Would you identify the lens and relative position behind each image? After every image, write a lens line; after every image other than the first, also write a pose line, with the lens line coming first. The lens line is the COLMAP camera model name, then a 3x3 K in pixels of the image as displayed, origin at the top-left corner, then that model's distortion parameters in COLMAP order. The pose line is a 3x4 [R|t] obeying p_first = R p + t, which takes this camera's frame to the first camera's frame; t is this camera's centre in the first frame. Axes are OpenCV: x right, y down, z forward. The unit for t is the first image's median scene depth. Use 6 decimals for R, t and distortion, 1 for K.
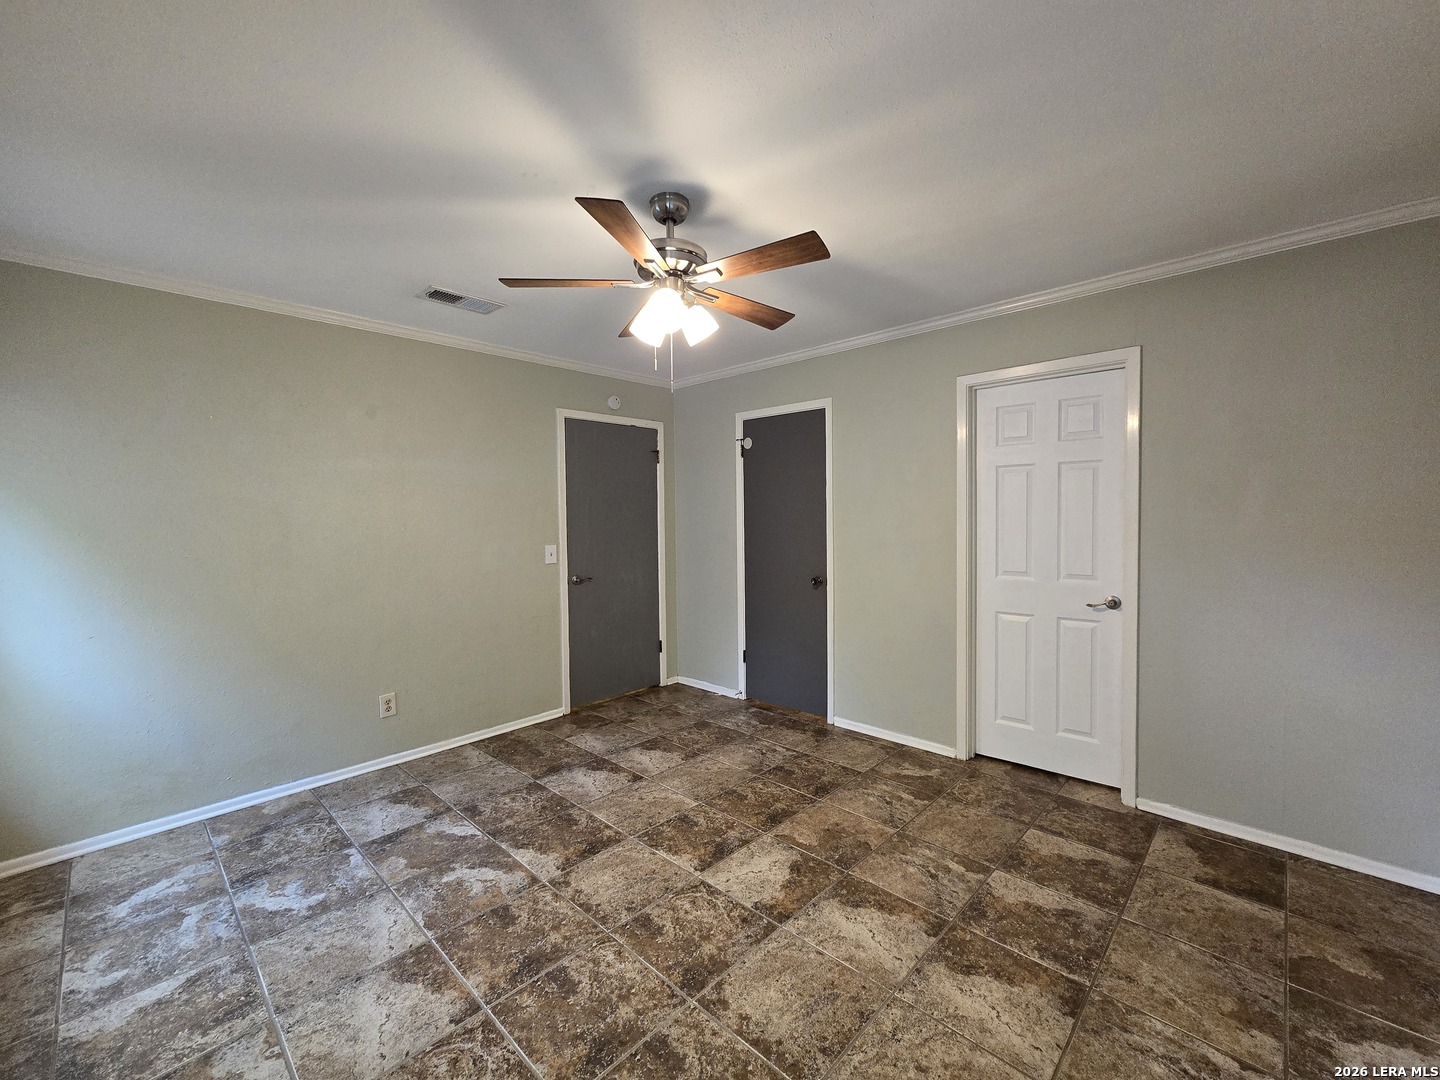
lens RADIAL K [[591.5, 0, 732.6], [0, 591.5, 532.5], [0, 0, 1]] dist [-0.001425, 0.000543]
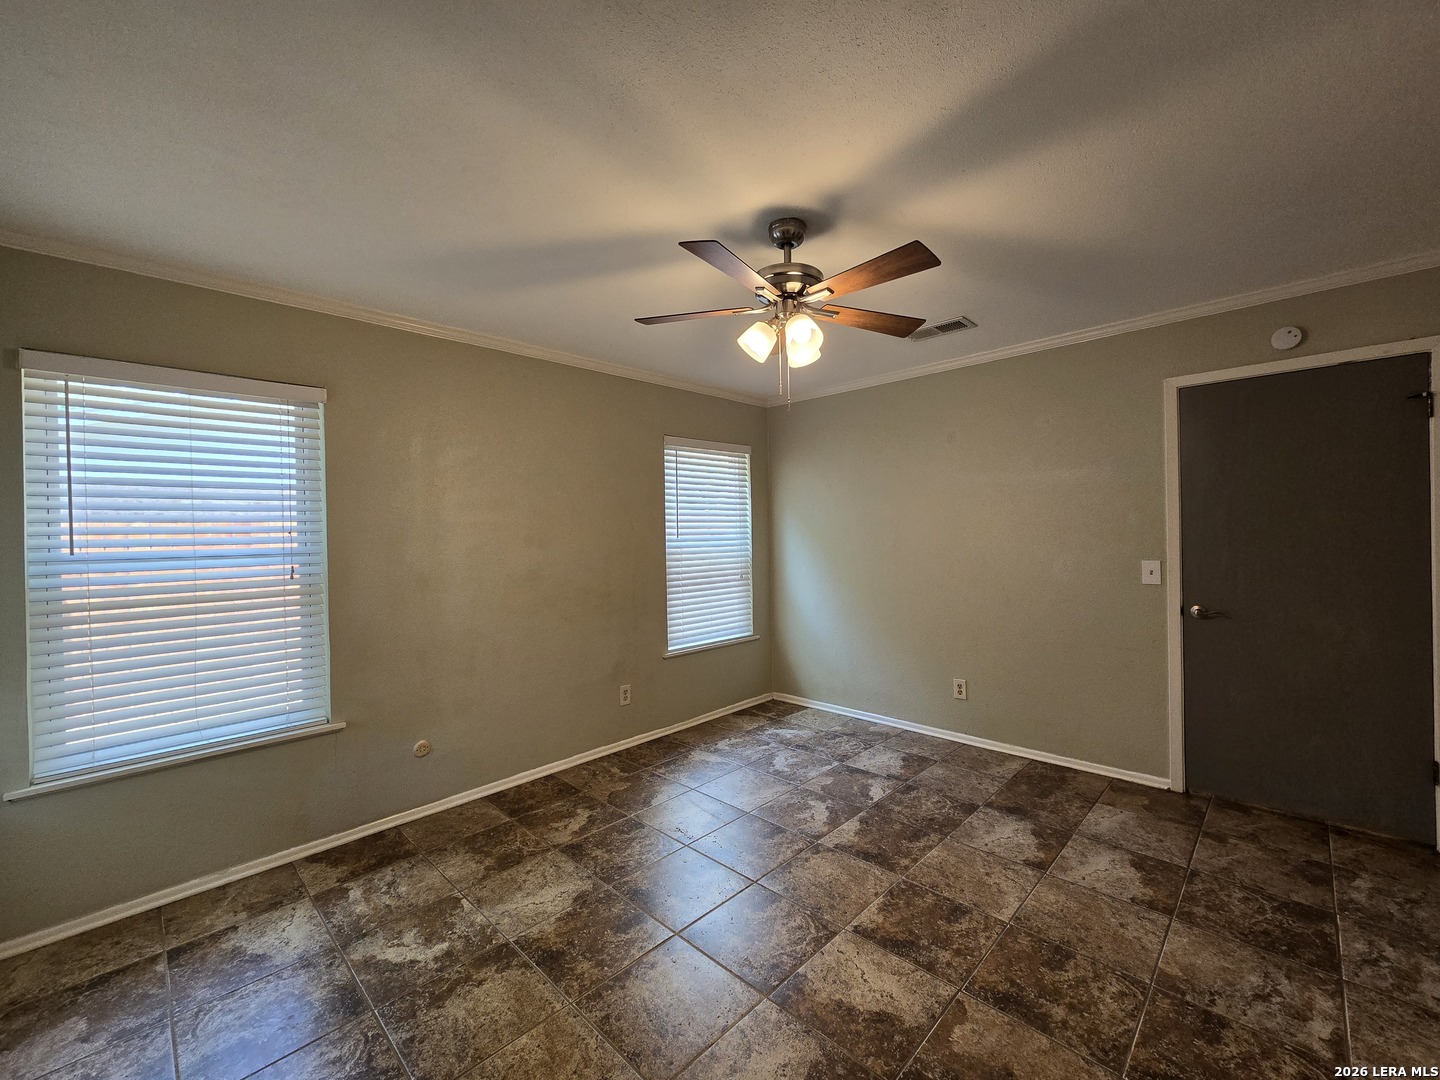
lens RADIAL K [[591.5, 0, 732.6], [0, 591.5, 532.5], [0, 0, 1]] dist [-0.001425, 0.000543]
pose [[-0.015898, 0.012726, -0.999793, 0.677015], [-0.008344, 0.999882, 0.012859, -0.029372], [0.999839, 0.008547, -0.015790, 0.673583]]
